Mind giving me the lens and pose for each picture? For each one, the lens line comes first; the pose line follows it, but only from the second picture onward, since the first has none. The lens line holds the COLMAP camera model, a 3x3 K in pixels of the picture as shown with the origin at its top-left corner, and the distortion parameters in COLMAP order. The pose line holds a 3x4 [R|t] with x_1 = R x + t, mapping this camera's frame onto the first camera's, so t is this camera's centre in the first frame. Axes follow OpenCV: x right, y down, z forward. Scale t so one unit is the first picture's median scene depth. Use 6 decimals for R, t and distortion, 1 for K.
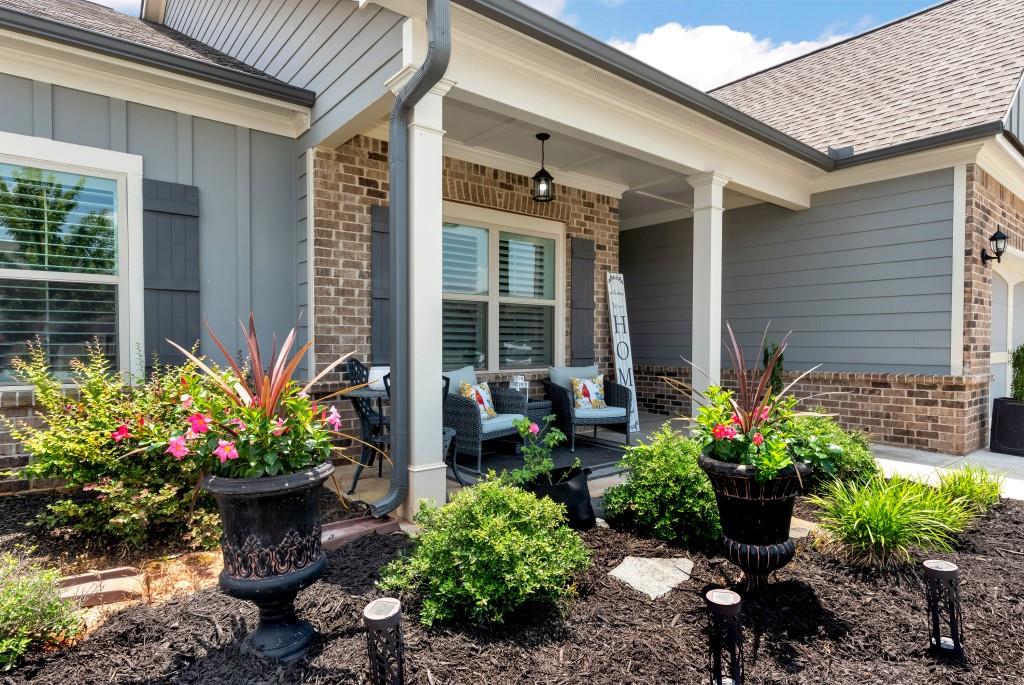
lens RADIAL K [[568.2, 0, 512.0], [0, 568.2, 342.5], [0, 0, 1]] dist [-0.000782, -0.000362]
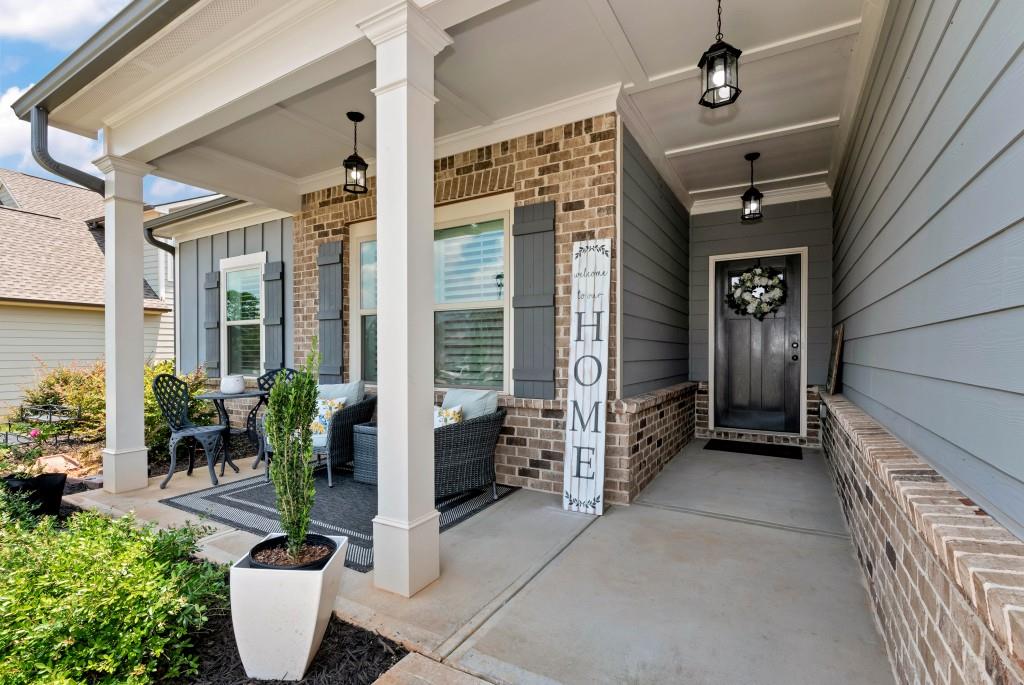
lens RADIAL K [[459.0, 0, 510.2], [0, 459.0, 352.9], [0, 0, 1]] dist [-0.001239, -0.000372]
pose [[0.357400, 0.001496, -0.933950, 0.635374], [0.003365, 0.999990, 0.002889, -0.006078], [0.933945, -0.004175, 0.357392, 0.783840]]
